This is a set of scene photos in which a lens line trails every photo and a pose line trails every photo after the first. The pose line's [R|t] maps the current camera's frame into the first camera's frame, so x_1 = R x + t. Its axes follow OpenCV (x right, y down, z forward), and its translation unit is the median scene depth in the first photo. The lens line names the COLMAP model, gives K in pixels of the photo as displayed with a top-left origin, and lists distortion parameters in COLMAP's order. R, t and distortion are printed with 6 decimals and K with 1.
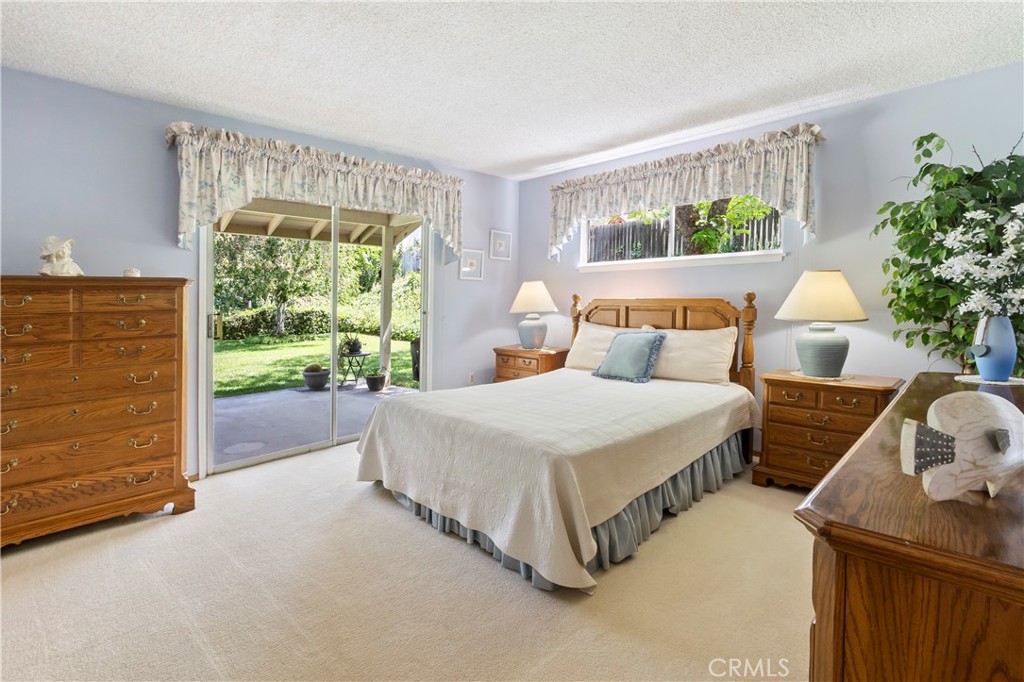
lens RADIAL K [[498.5, 0, 510.0], [0, 498.5, 295.3], [0, 0, 1]] dist [-0.004848, -0.000319]
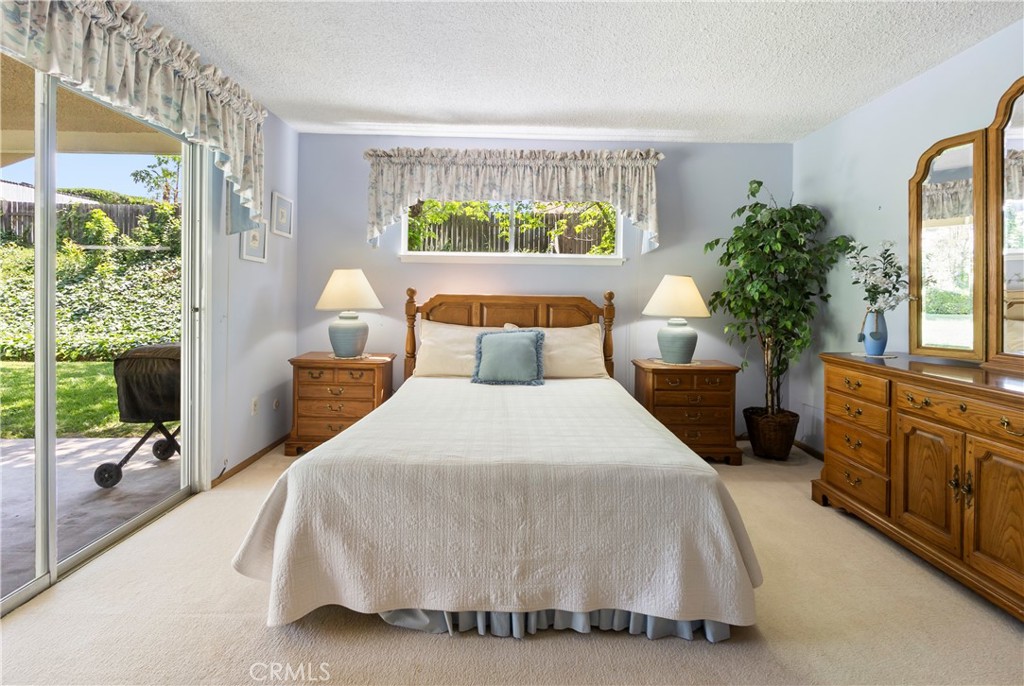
lens RADIAL K [[491.4, 0, 530.5], [0, 491.4, 303.8], [0, 0, 1]] dist [-0.004015, -0.000380]
pose [[0.687807, 0.011060, 0.725810, -0.387291], [-0.027149, 0.999576, 0.010496, 0.012666], [-0.725386, -0.026924, 0.687816, 0.347967]]
